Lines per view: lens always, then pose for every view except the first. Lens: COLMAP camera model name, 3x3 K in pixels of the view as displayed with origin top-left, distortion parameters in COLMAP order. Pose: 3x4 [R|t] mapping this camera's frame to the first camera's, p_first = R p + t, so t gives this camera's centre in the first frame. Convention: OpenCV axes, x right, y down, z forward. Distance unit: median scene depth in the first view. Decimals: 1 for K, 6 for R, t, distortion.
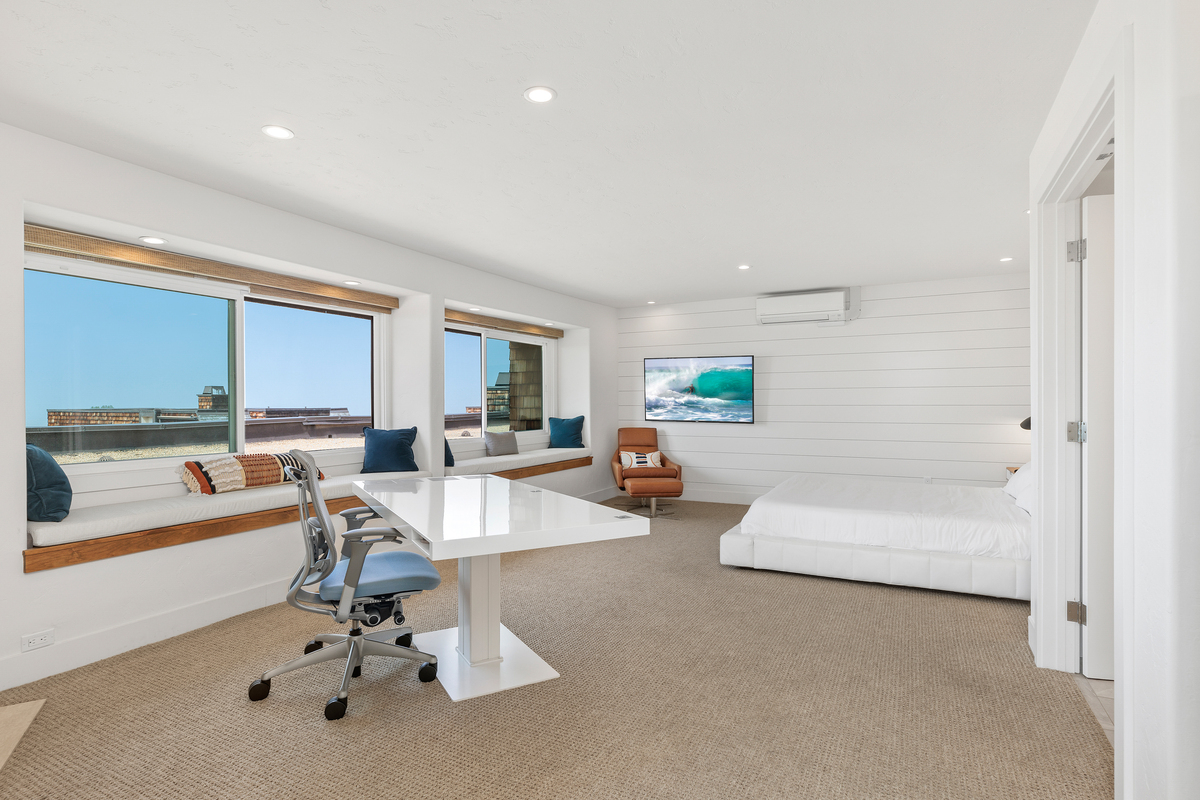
lens RADIAL K [[620.2, 0, 600.0], [0, 620.2, 400.0], [0, 0, 1]] dist [-0.000739, 0.000009]
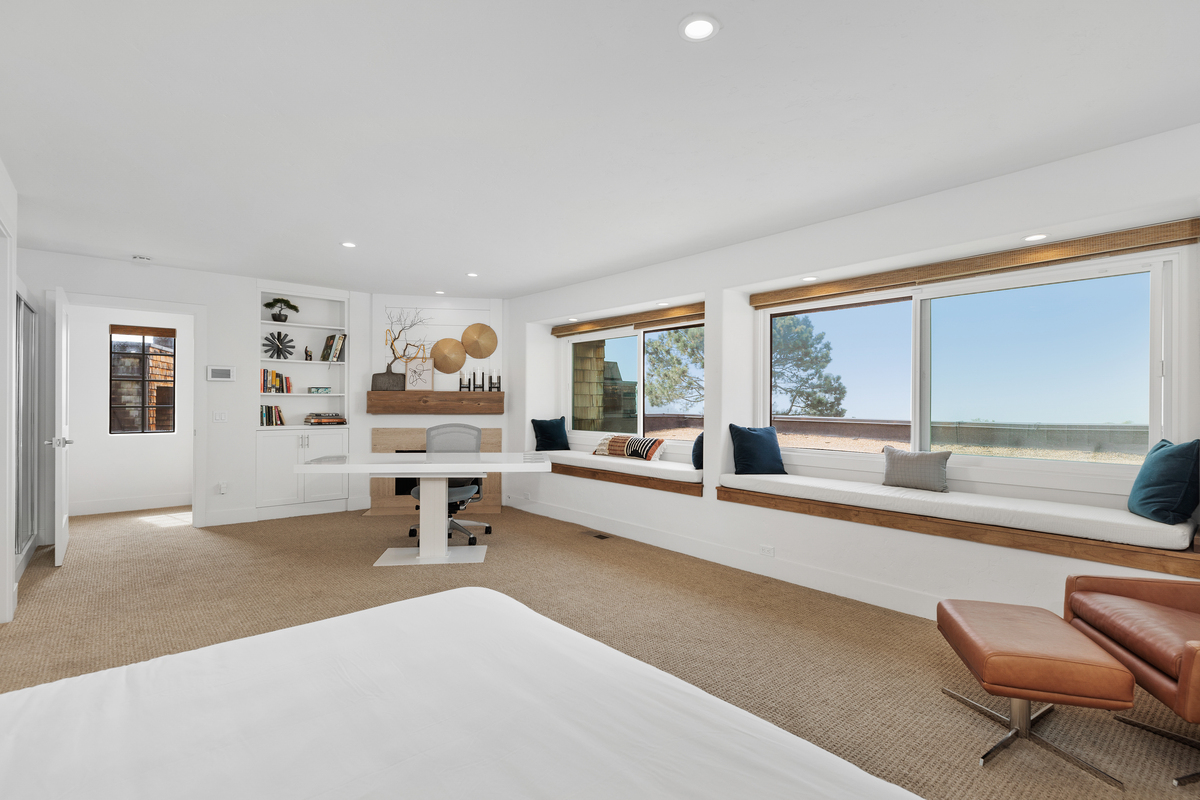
lens RADIAL K [[584.9, 0, 608.9], [0, 584.9, 402.4], [0, 0, 1]] dist [-0.000239, -0.000070]
pose [[-0.384953, -0.000612, -0.922936, 0.431318], [0.000114, 1.000000, -0.000710, 0.003671], [0.922936, -0.000379, -0.384953, 0.826603]]
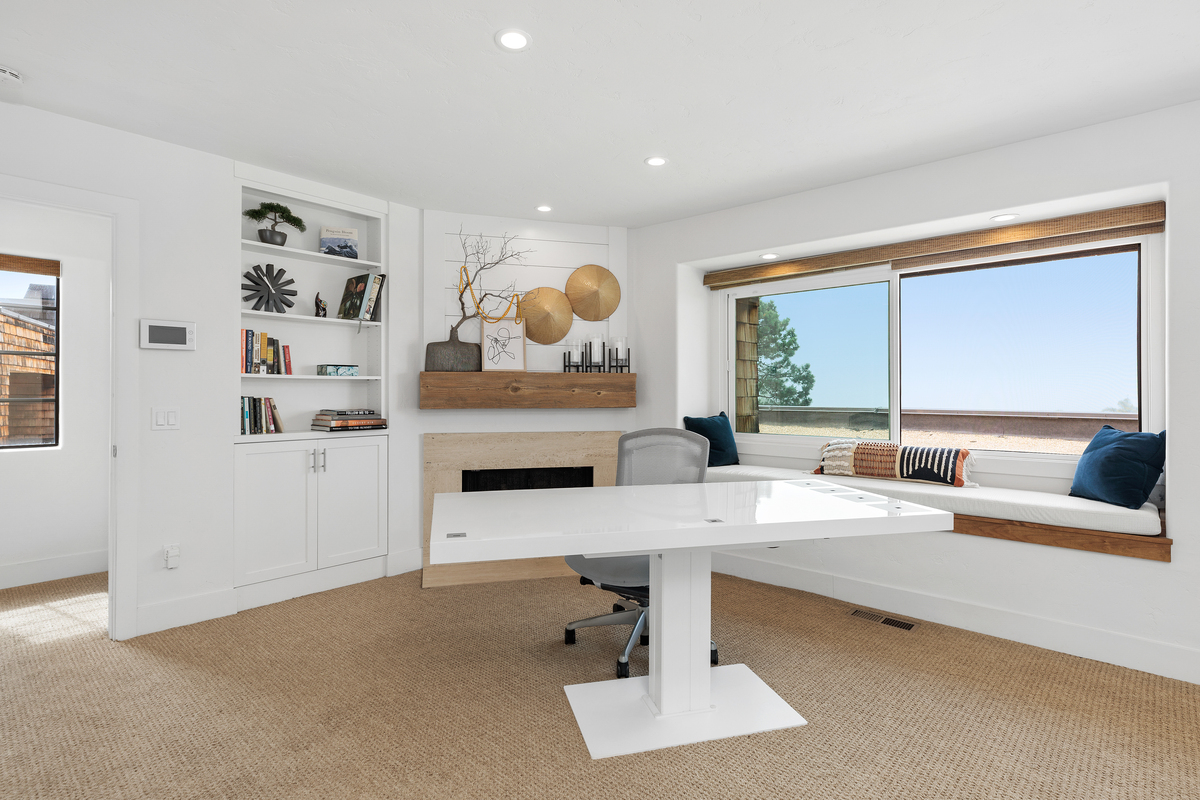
lens RADIAL K [[594.9, 0, 596.4], [0, 594.9, 390.5], [0, 0, 1]] dist [-0.001070, -0.000015]
pose [[-0.263226, -0.003926, -0.964726, 0.234575], [0.004323, 0.999977, -0.005249, 0.005968], [0.964724, -0.005552, -0.263203, 0.455357]]
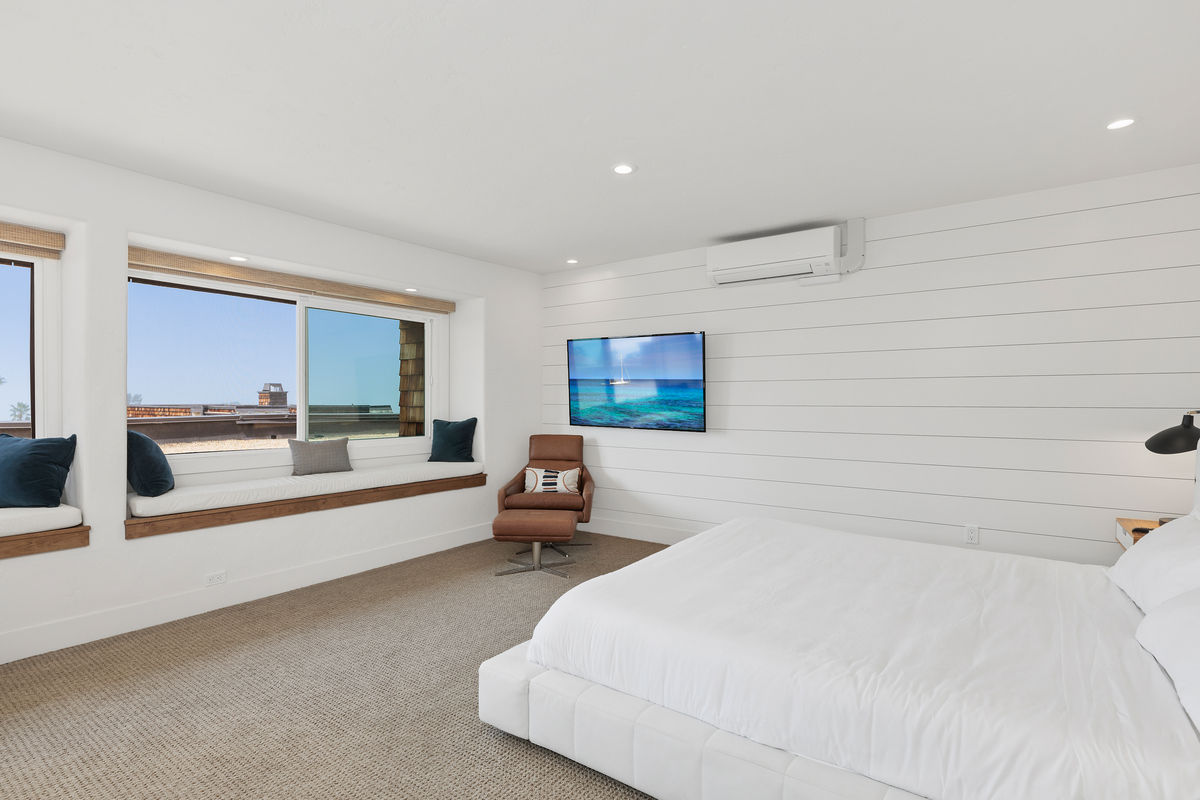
lens RADIAL K [[584.9, 0, 608.9], [0, 584.9, 402.4], [0, 0, 1]] dist [-0.000239, -0.000070]
pose [[0.990351, 0.006586, -0.138425, 0.224221], [-0.005935, 0.999969, 0.005114, 0.002779], [0.138454, -0.004243, 0.990360, 0.338862]]
